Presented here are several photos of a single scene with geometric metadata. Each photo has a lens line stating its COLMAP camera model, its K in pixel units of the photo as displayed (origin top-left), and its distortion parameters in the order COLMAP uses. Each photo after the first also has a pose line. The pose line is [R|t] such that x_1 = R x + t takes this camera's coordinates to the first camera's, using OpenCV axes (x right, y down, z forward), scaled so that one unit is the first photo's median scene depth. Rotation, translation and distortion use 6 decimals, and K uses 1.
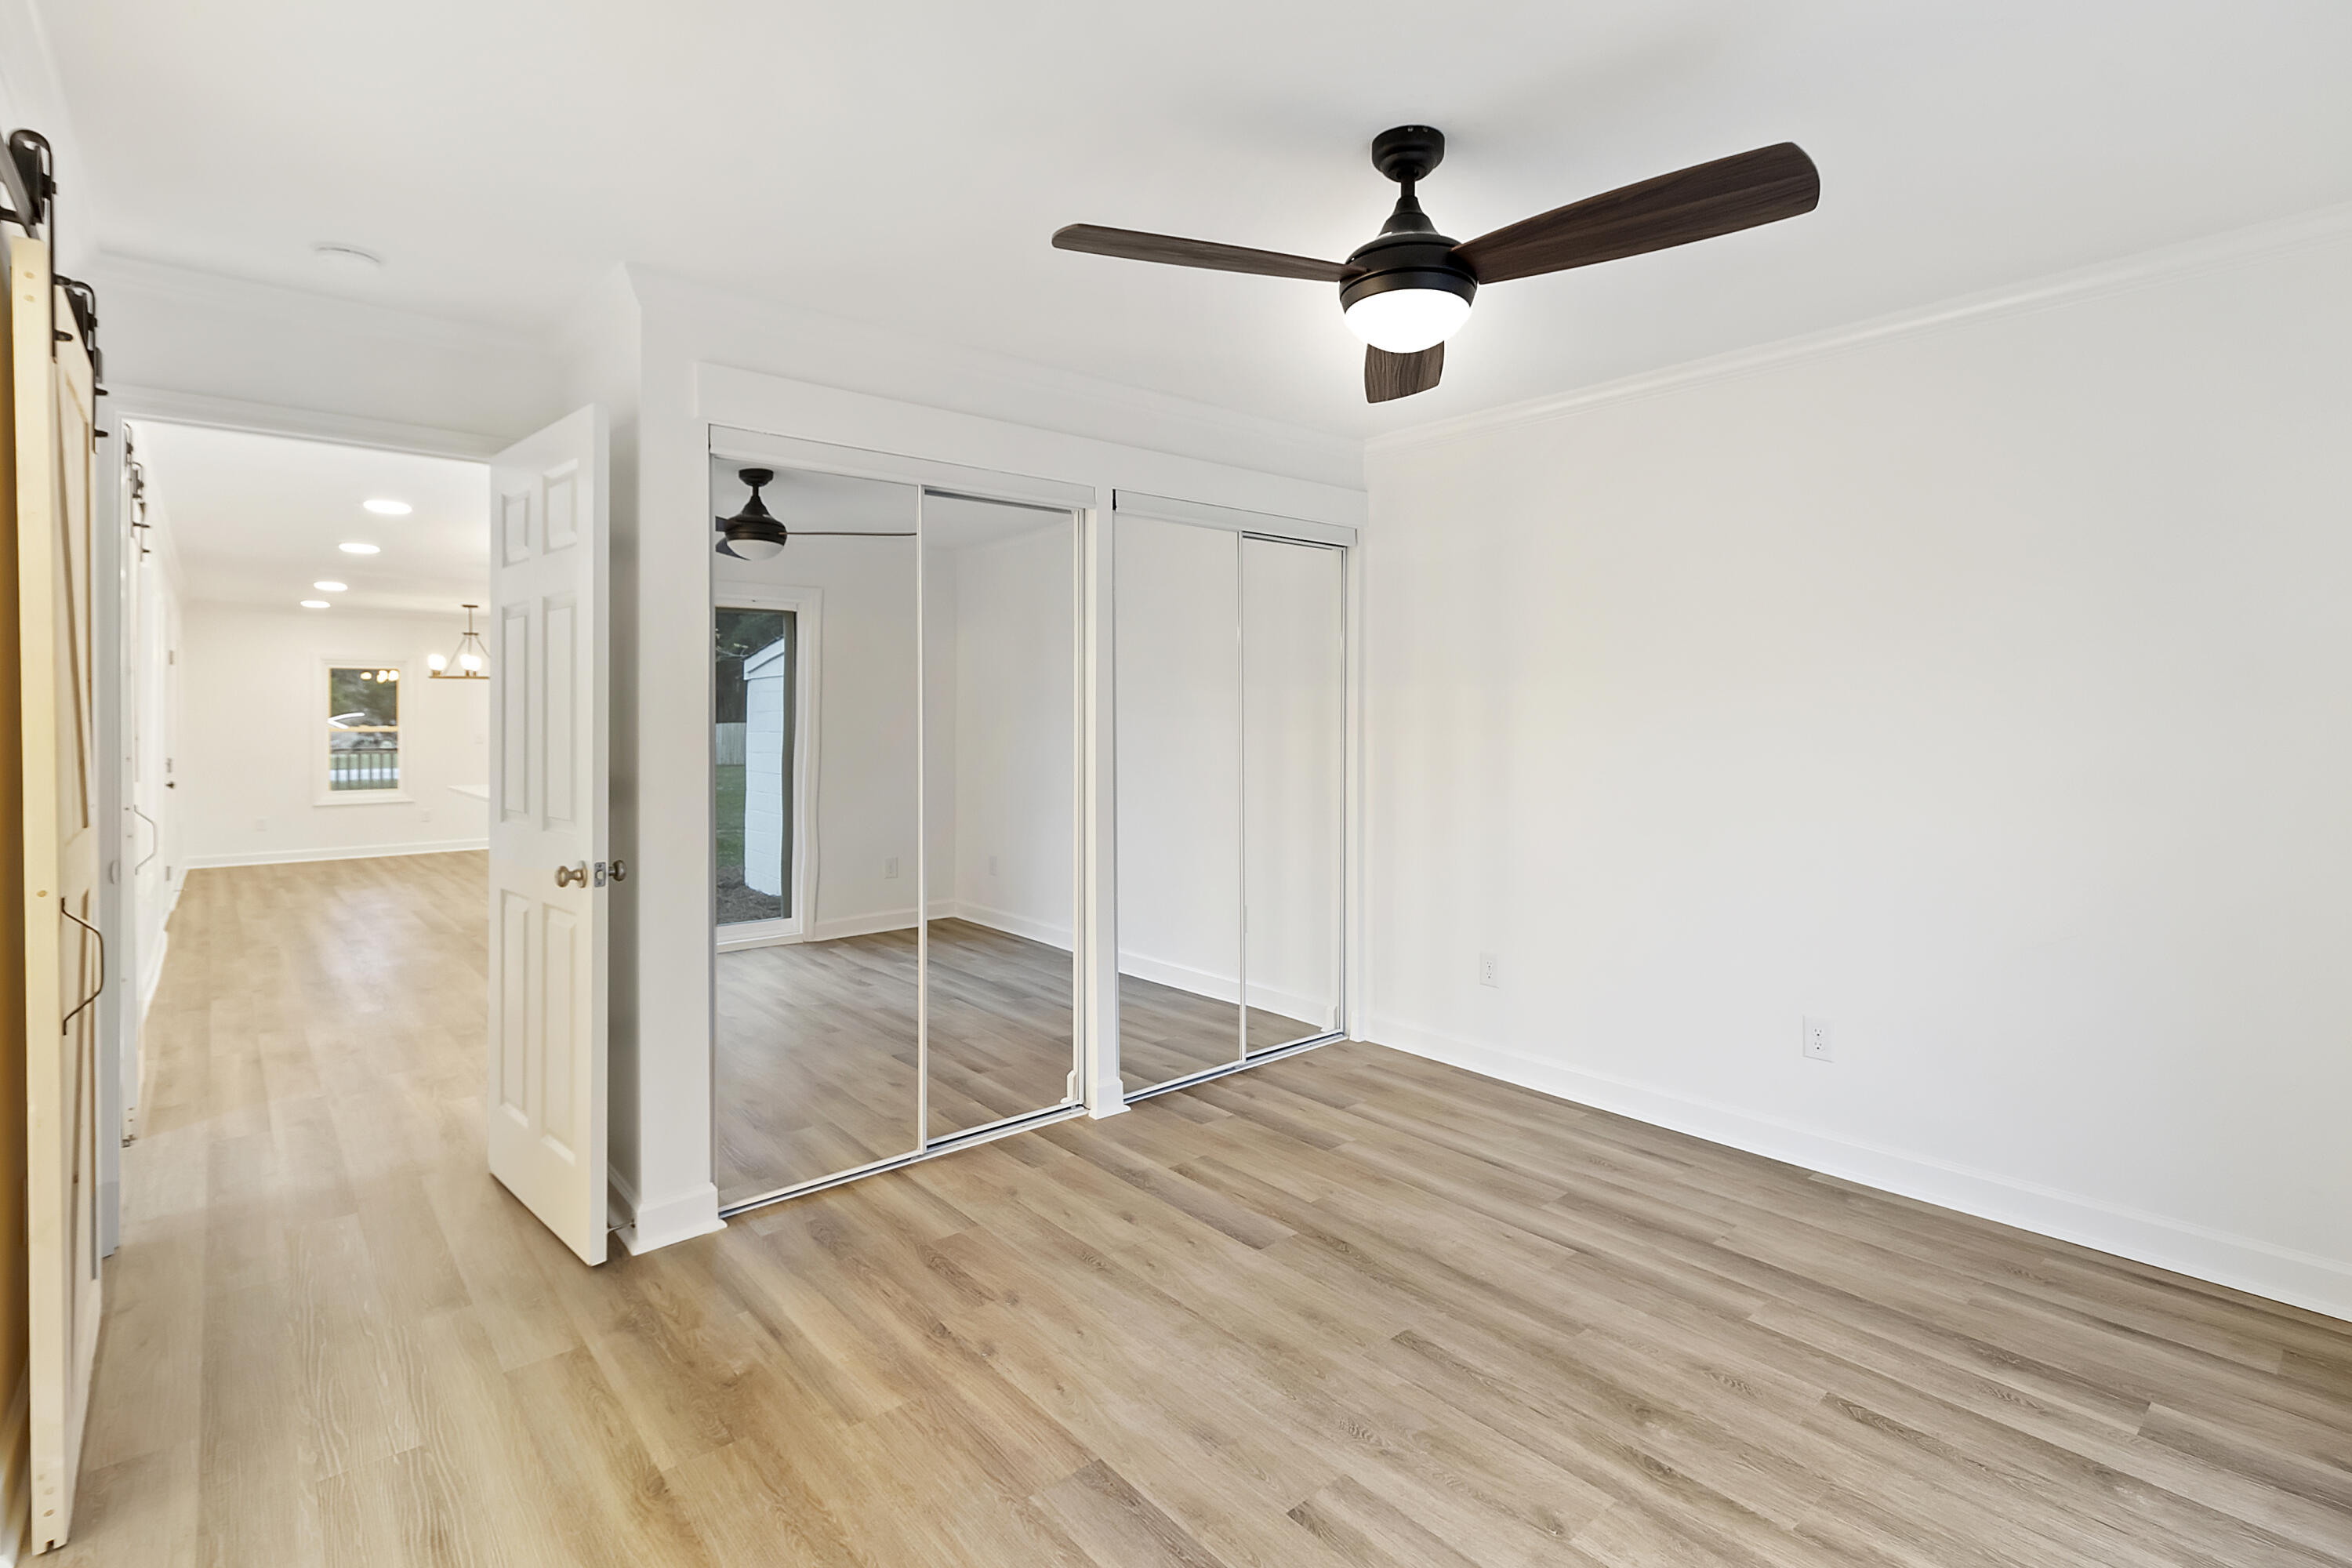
lens RADIAL K [[1105.2, 0, 1168.8], [0, 1105.2, 725.2], [0, 0, 1]] dist [-0.004463, 0.000009]
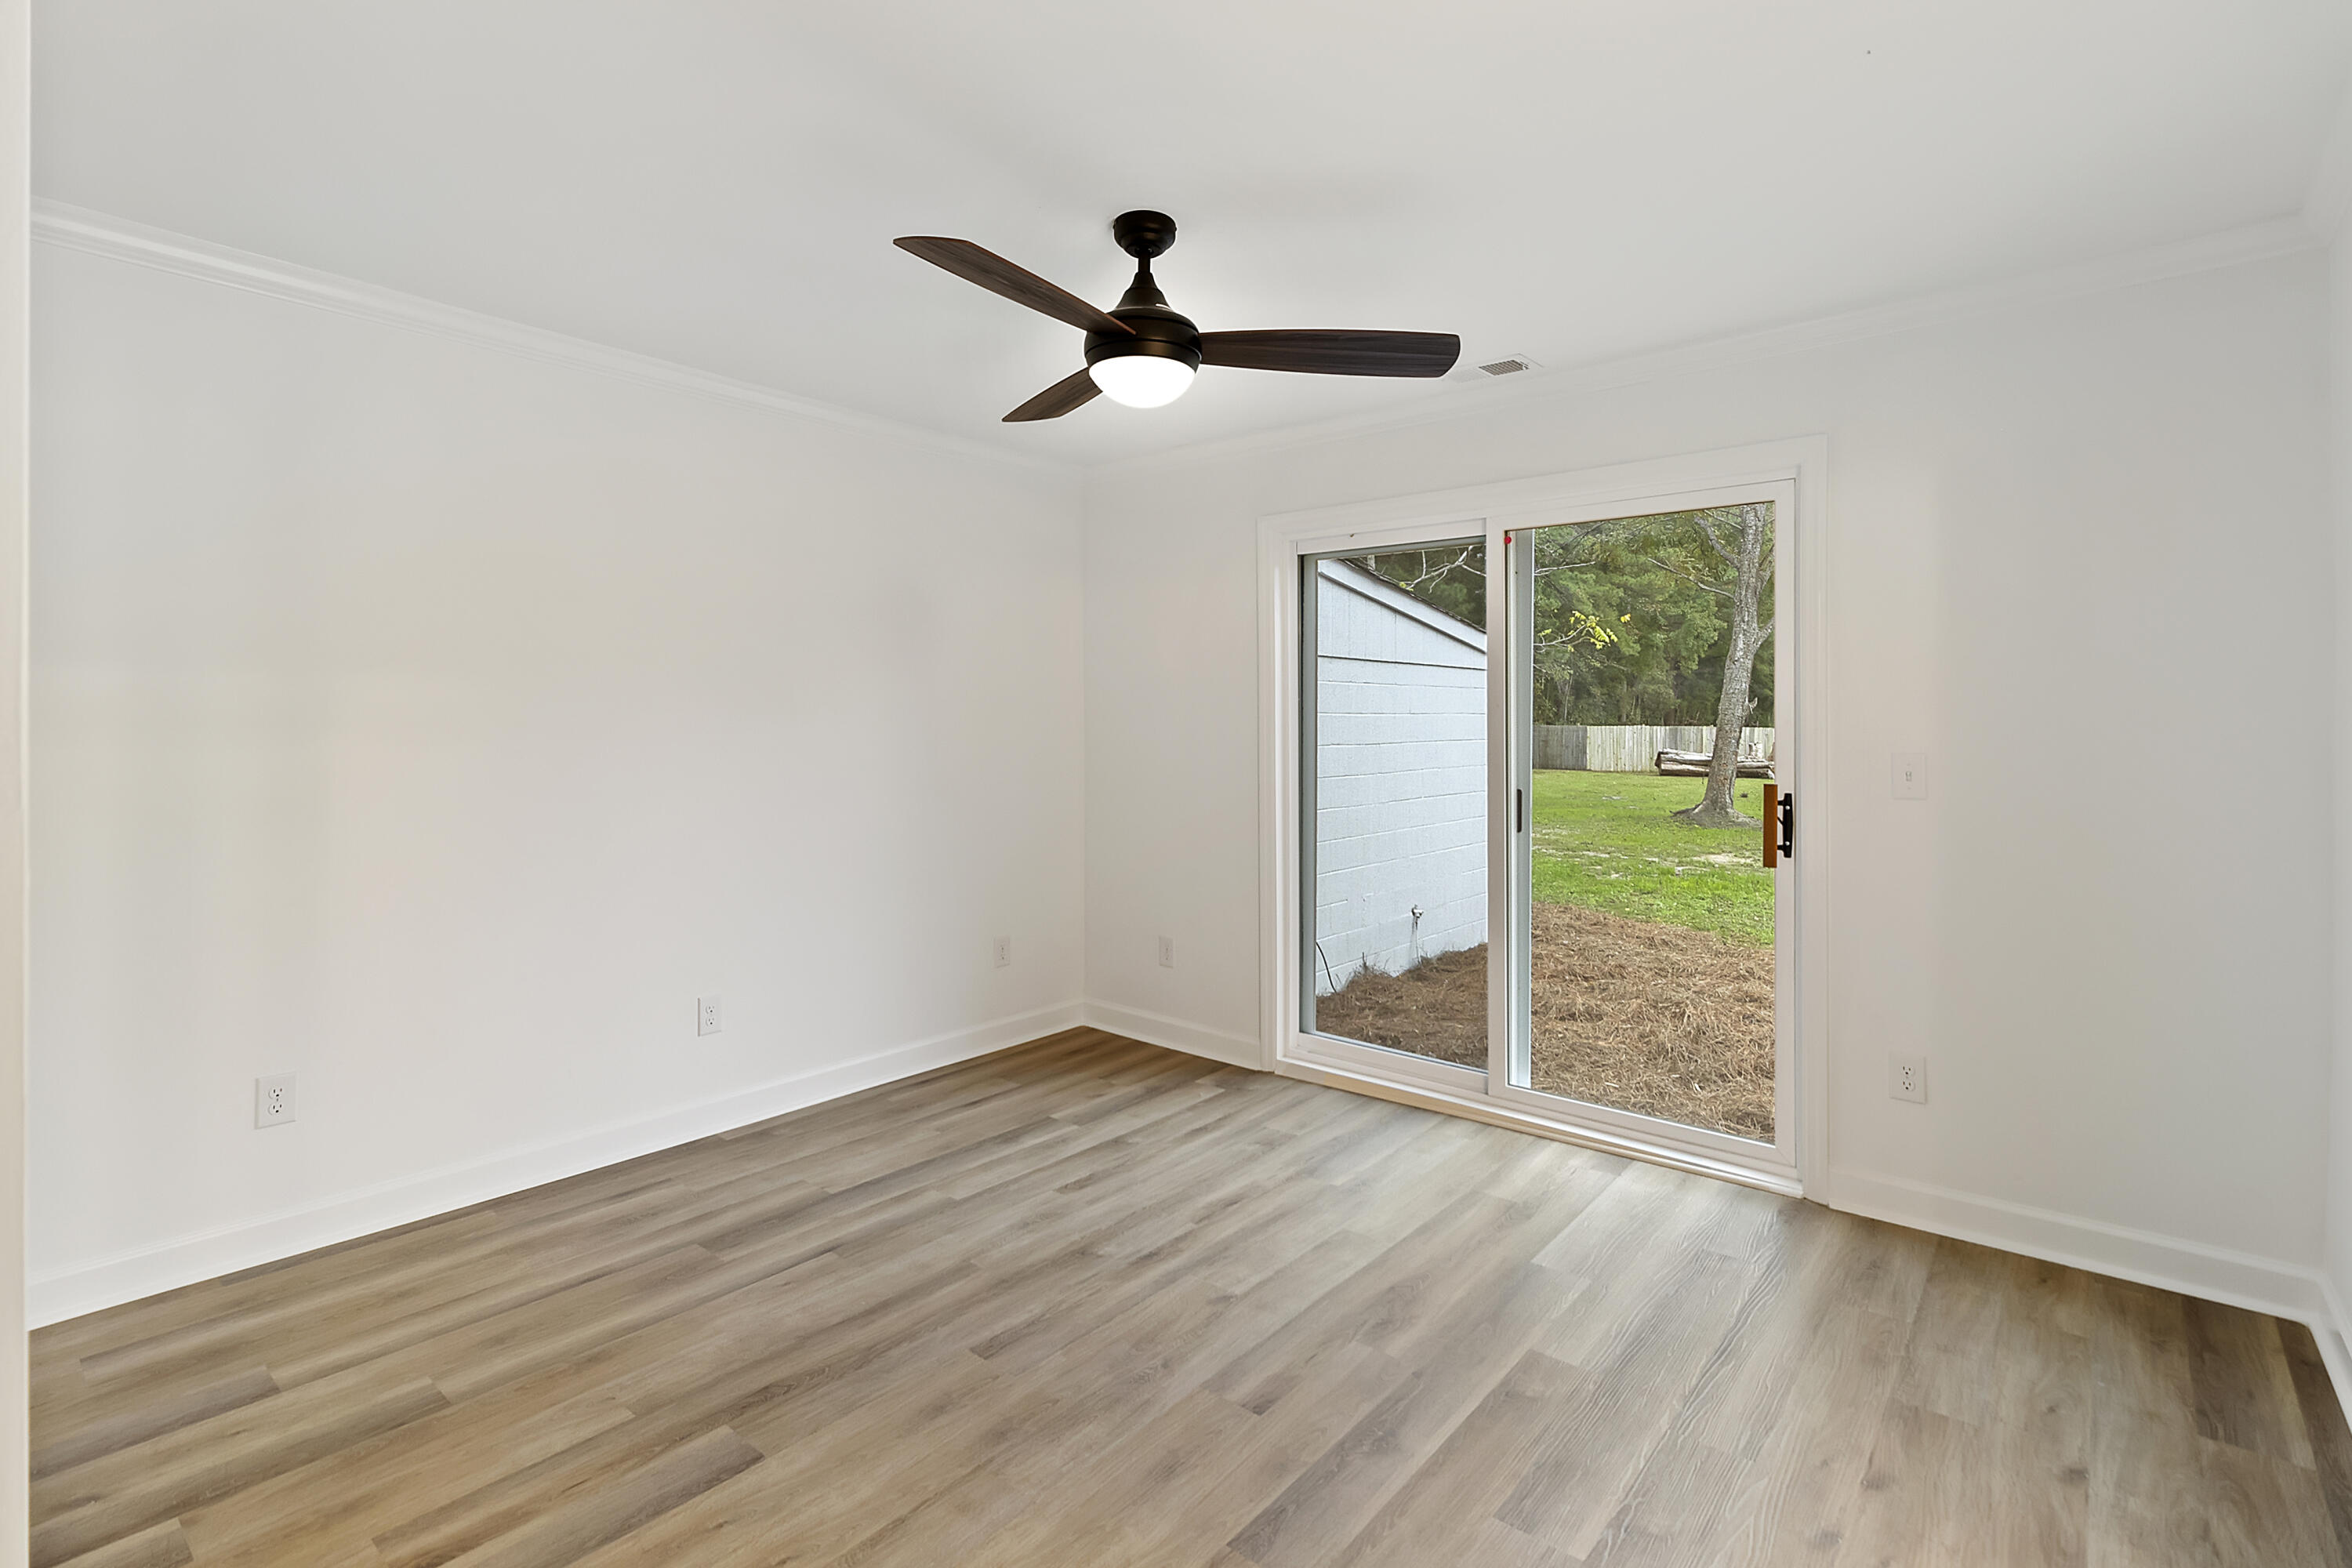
lens RADIAL K [[1105.2, 0, 1168.8], [0, 1105.2, 725.2], [0, 0, 1]] dist [-0.004463, 0.000009]
pose [[-0.163337, -0.002577, 0.986567, -0.722234], [0.004460, 0.999984, 0.003351, -0.010298], [-0.986560, 0.004947, -0.163322, 0.907014]]
